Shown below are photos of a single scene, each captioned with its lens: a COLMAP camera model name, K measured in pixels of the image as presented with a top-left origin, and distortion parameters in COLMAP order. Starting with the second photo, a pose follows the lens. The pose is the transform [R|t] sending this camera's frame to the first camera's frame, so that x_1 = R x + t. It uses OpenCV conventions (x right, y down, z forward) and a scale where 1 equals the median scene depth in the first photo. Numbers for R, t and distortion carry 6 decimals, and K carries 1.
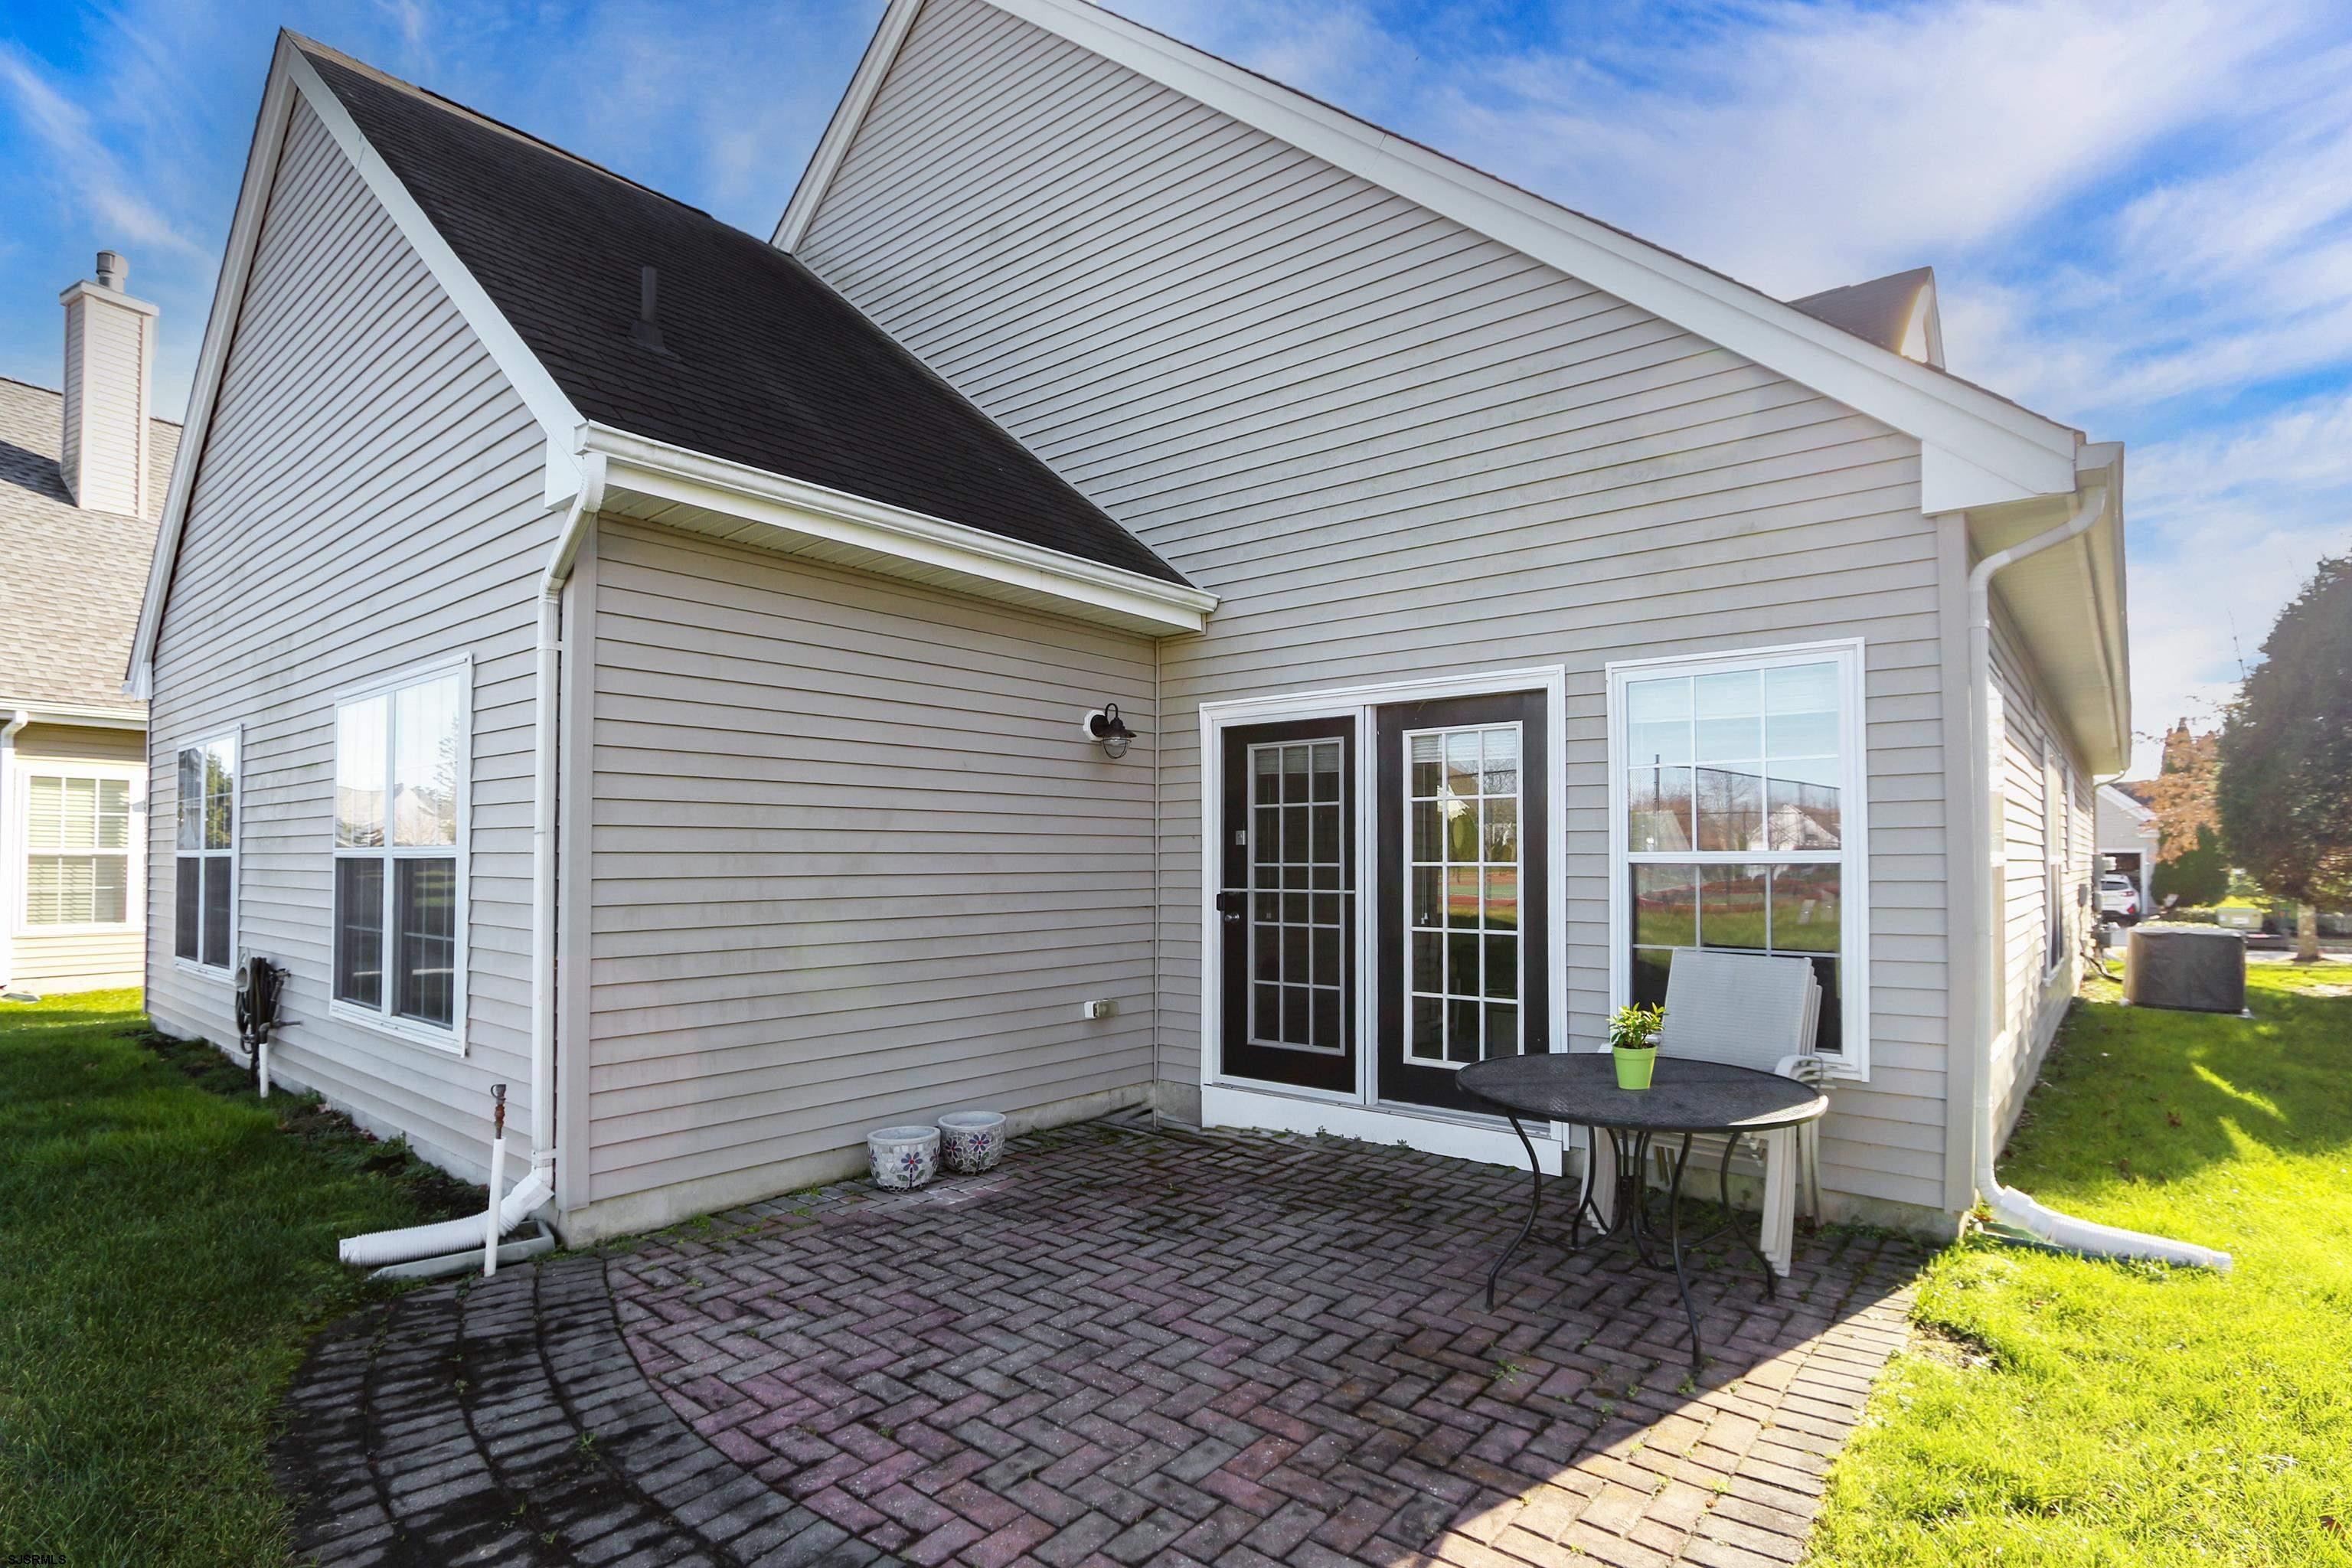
lens RADIAL K [[1142.7, 0, 1176.6], [0, 1142.7, 845.7], [0, 0, 1]] dist [-0.016769, 0.002375]
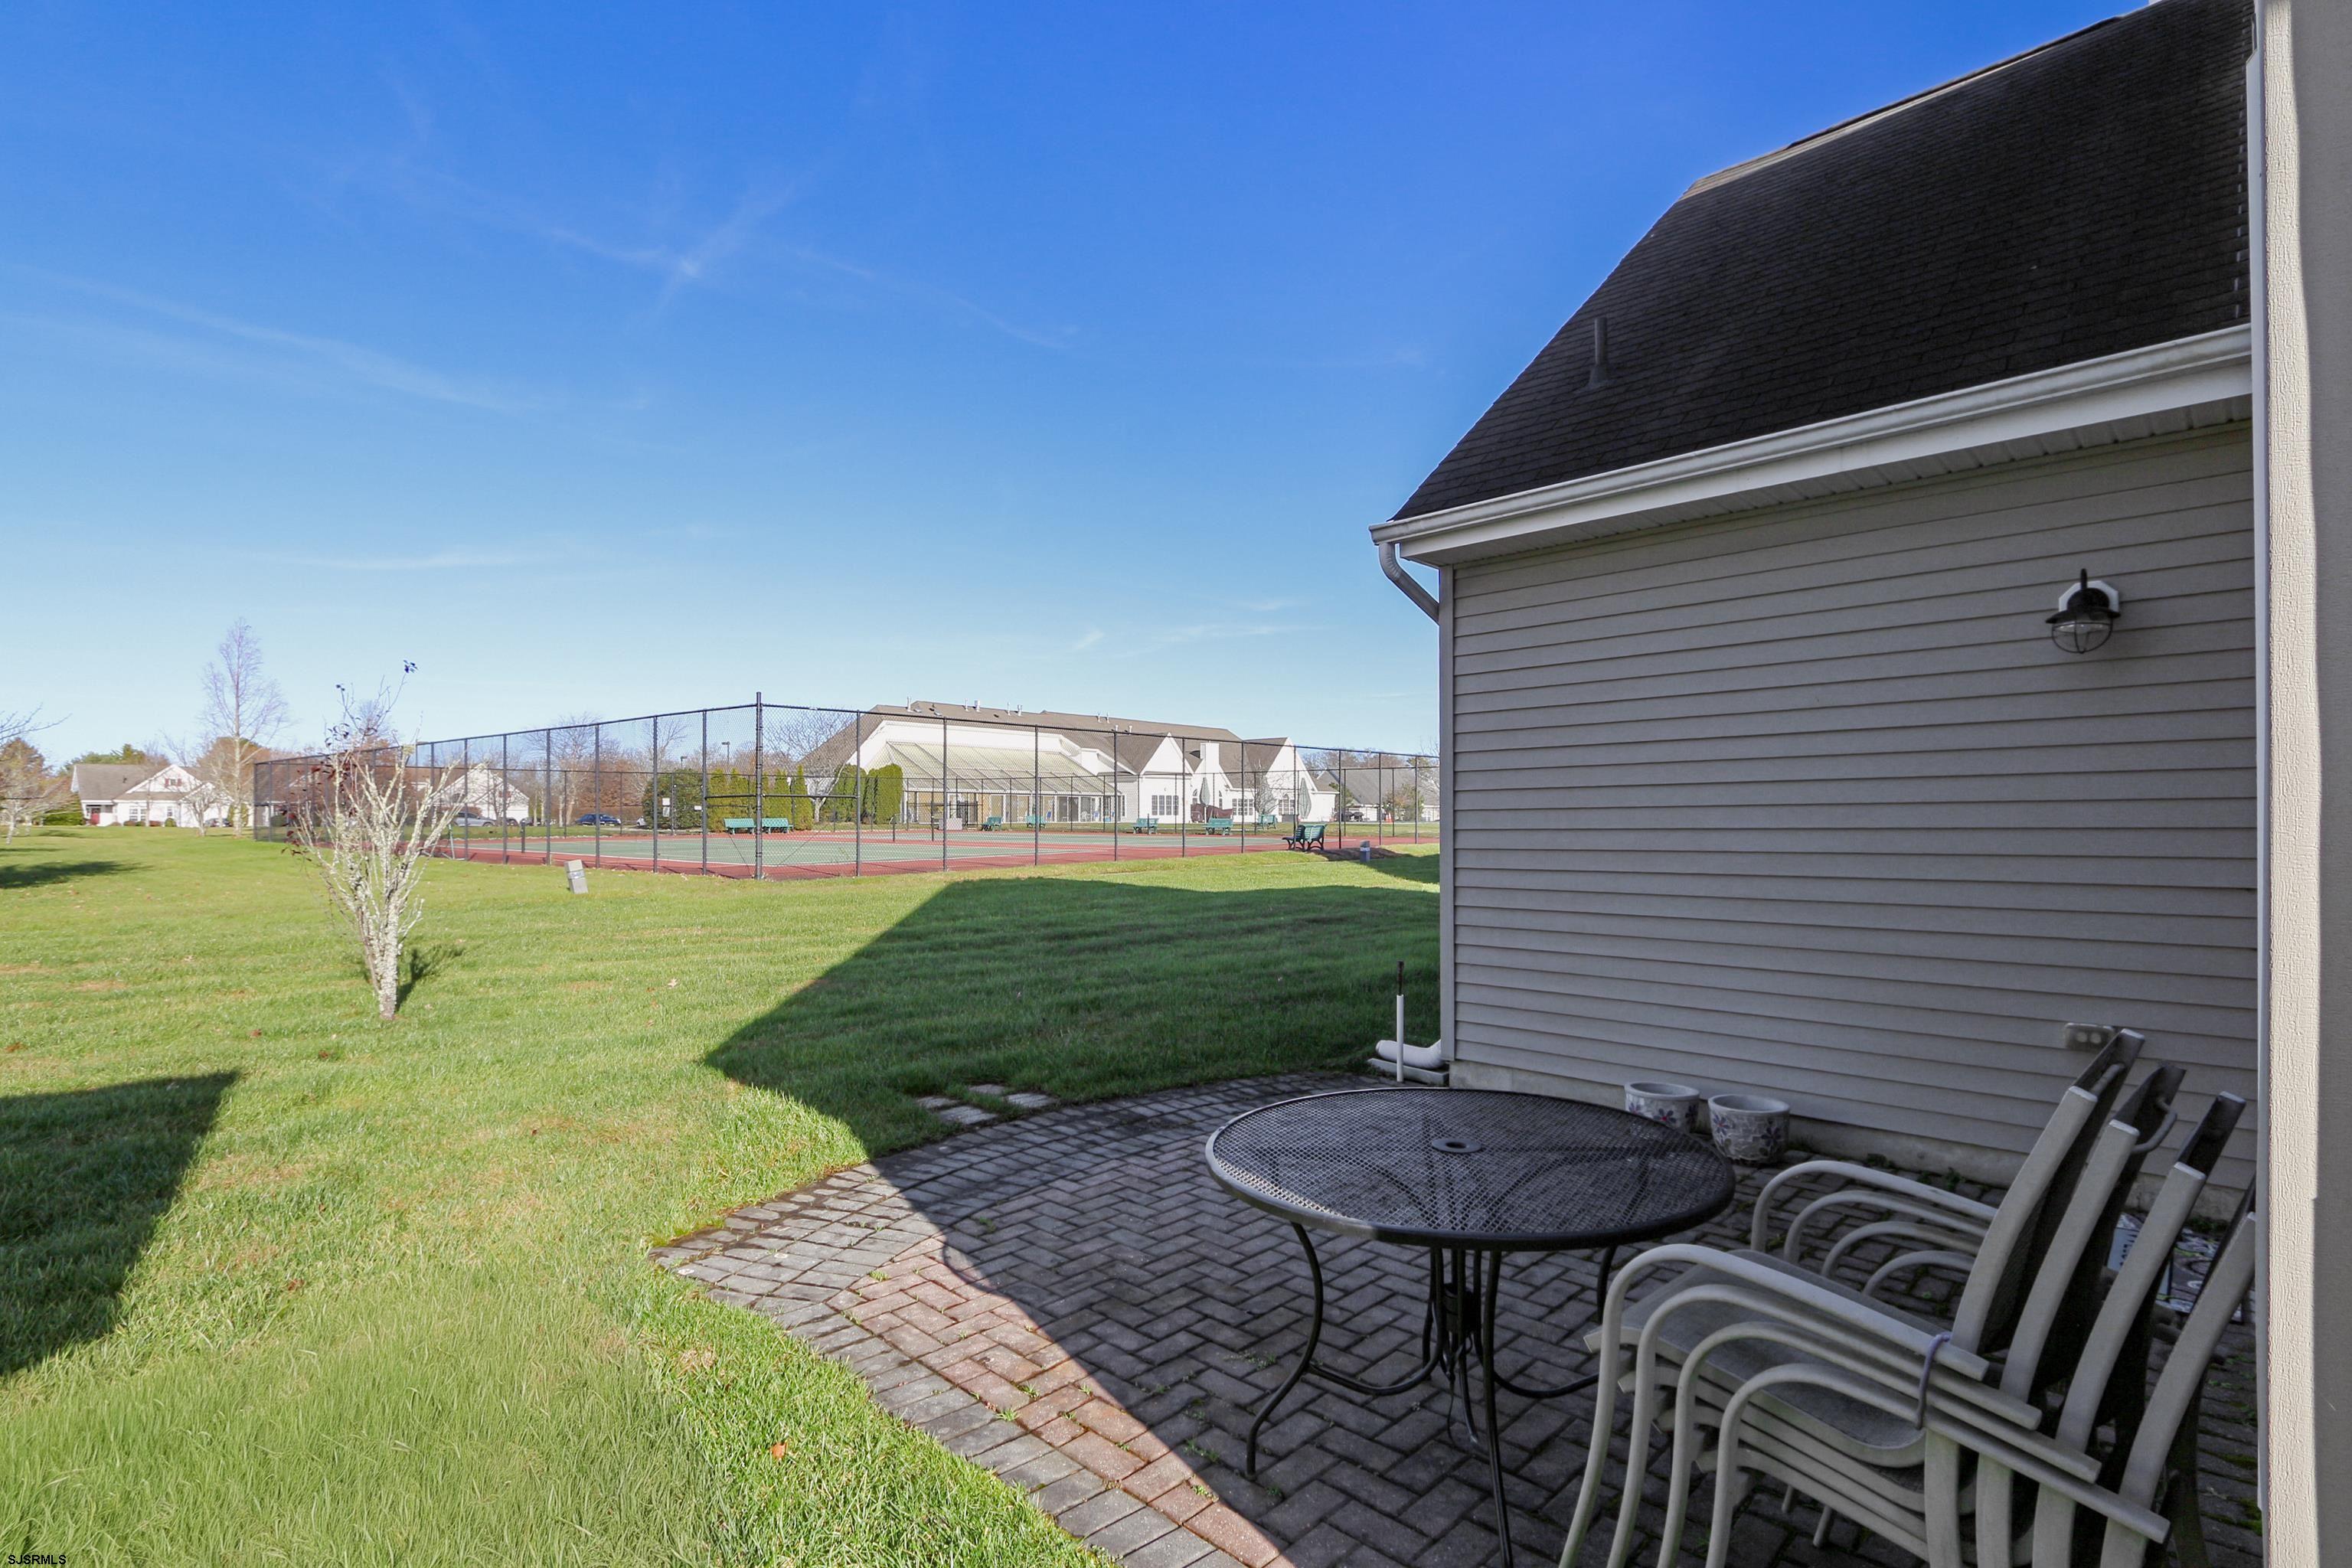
lens RADIAL K [[1142.7, 0, 1117.6], [0, 1142.7, 812.2], [0, 0, 1]] dist [-0.016769, 0.002375]
pose [[-0.138187, -0.009671, -0.990359, 1.136894], [0.013368, 0.999843, -0.011629, 0.023918], [0.990316, -0.014846, -0.138036, 0.948977]]
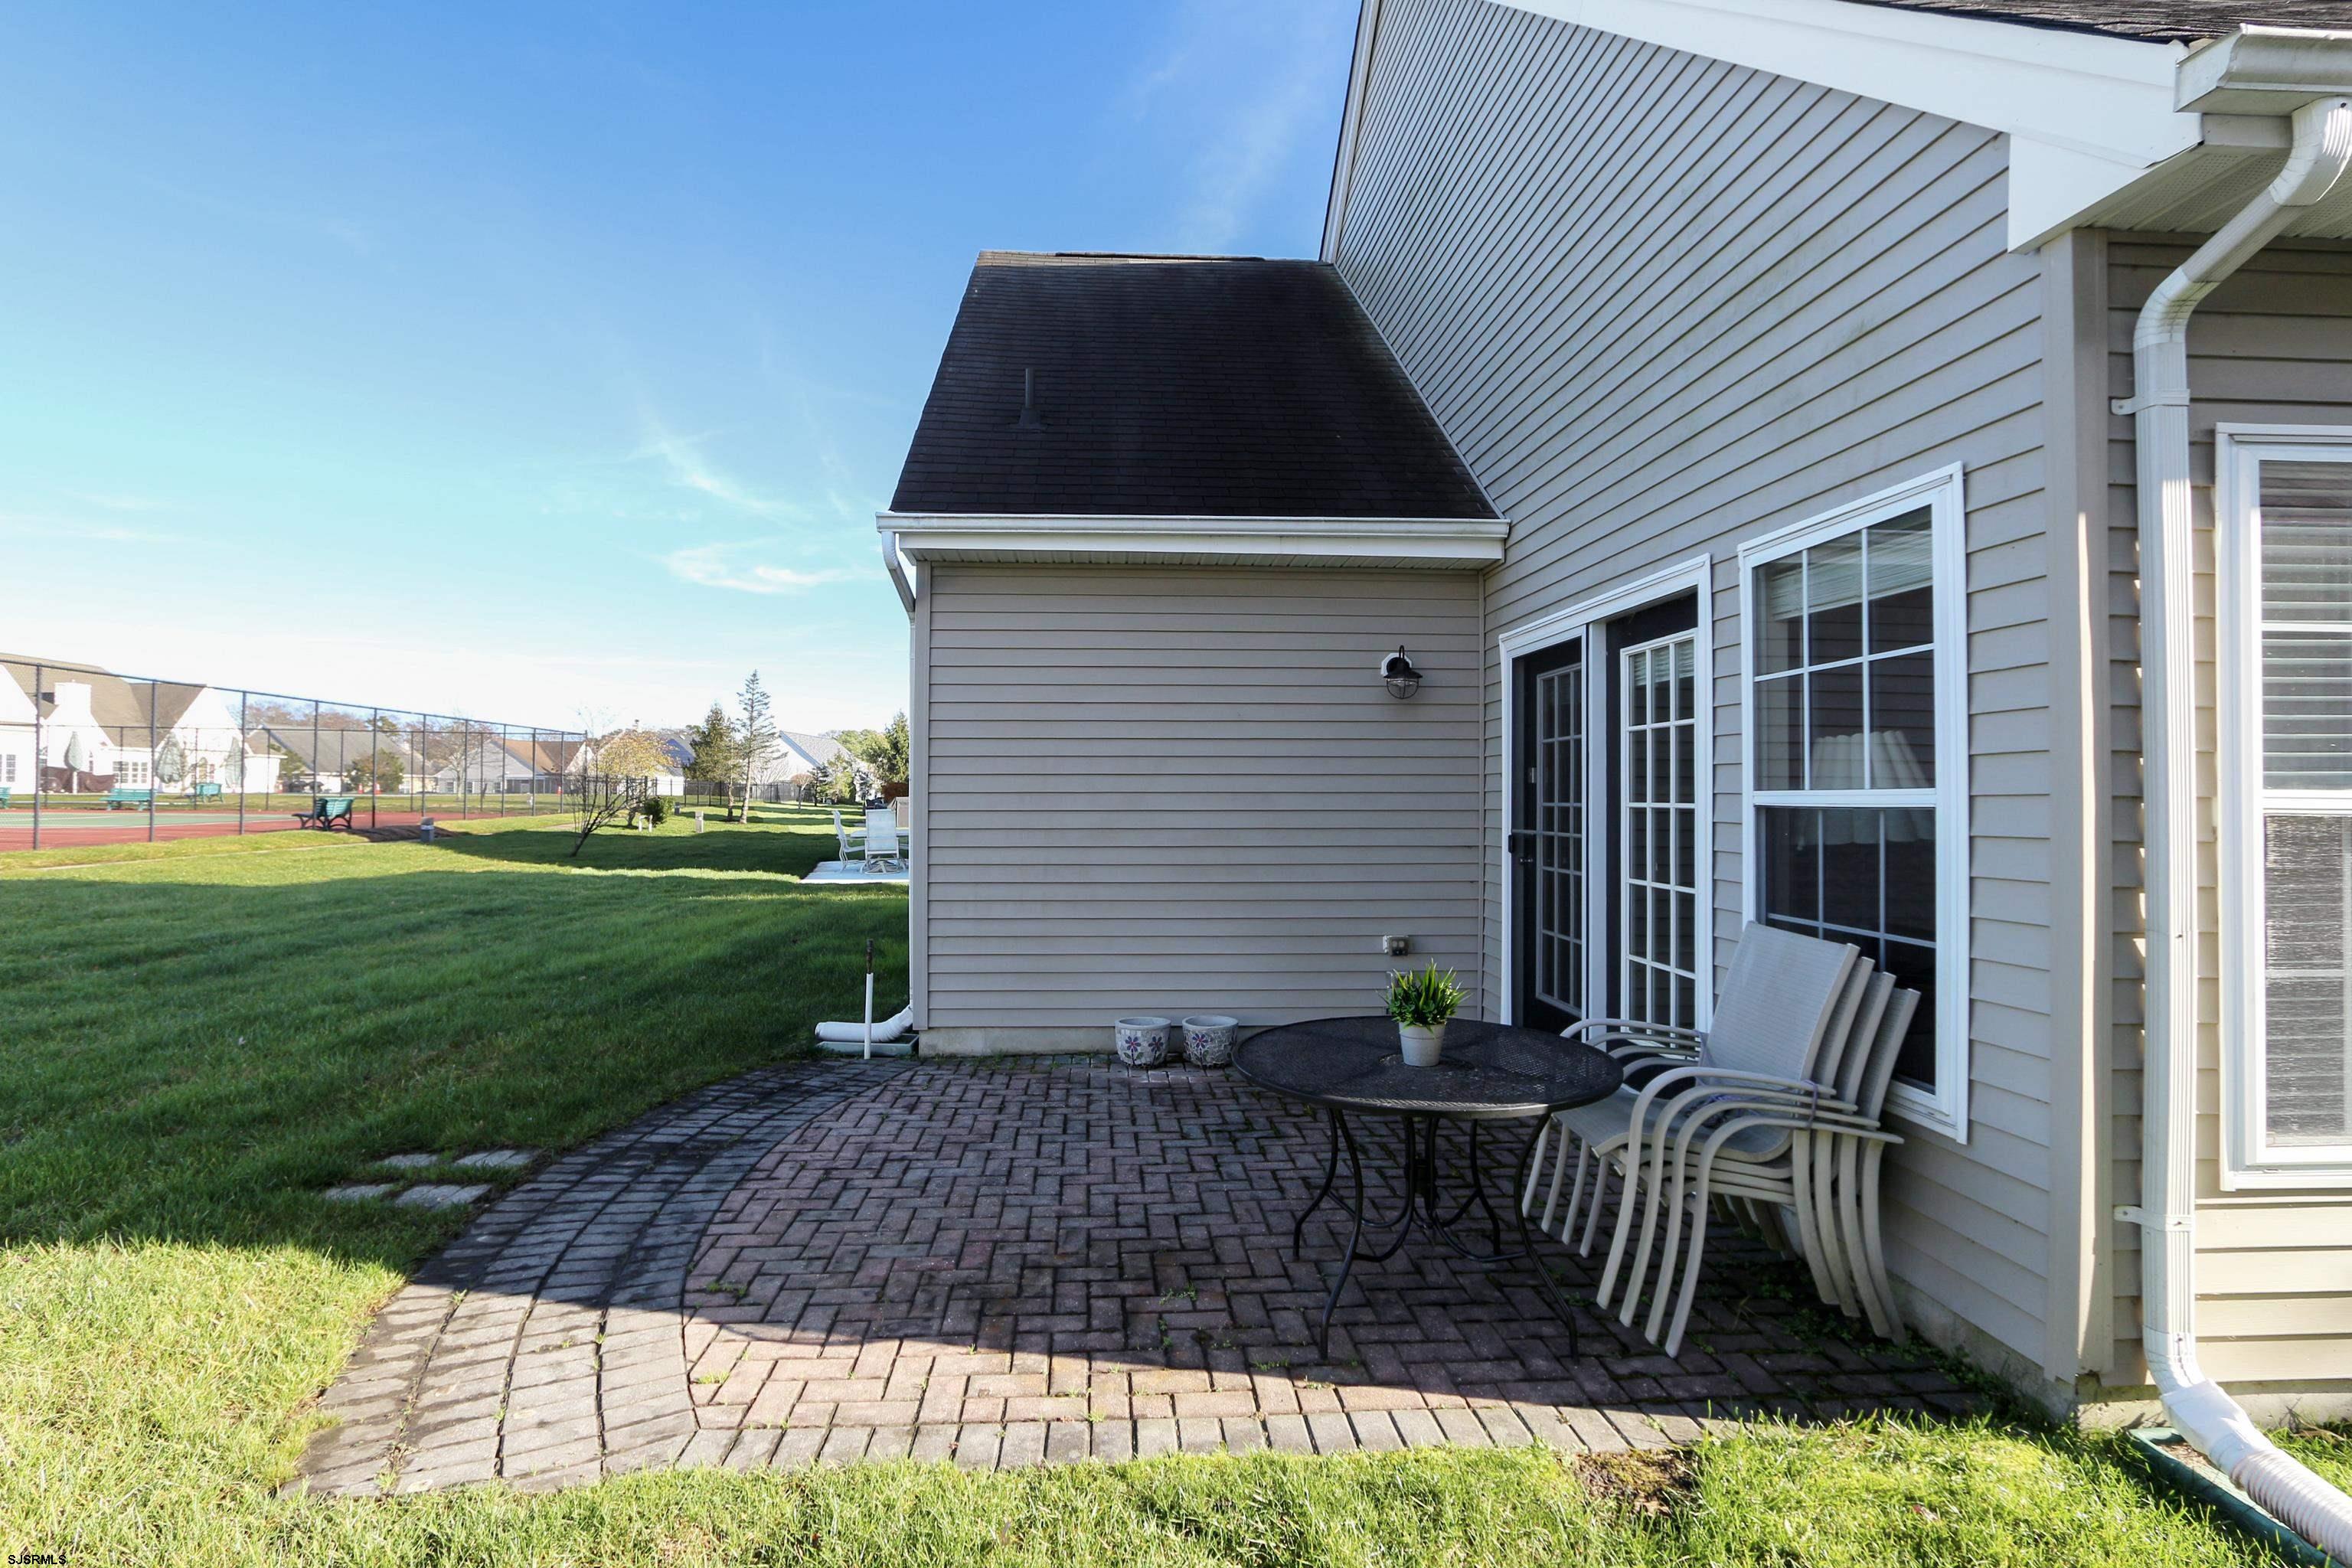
lens RADIAL K [[1142.7, 0, 1155.4], [0, 1142.7, 785.5], [0, 0, 1]] dist [-0.016769, 0.002375]
pose [[0.663261, -0.005305, -0.748370, 0.974973], [0.006869, 0.999976, -0.001000, -0.000168], [0.748357, -0.004477, 0.663281, 0.276247]]
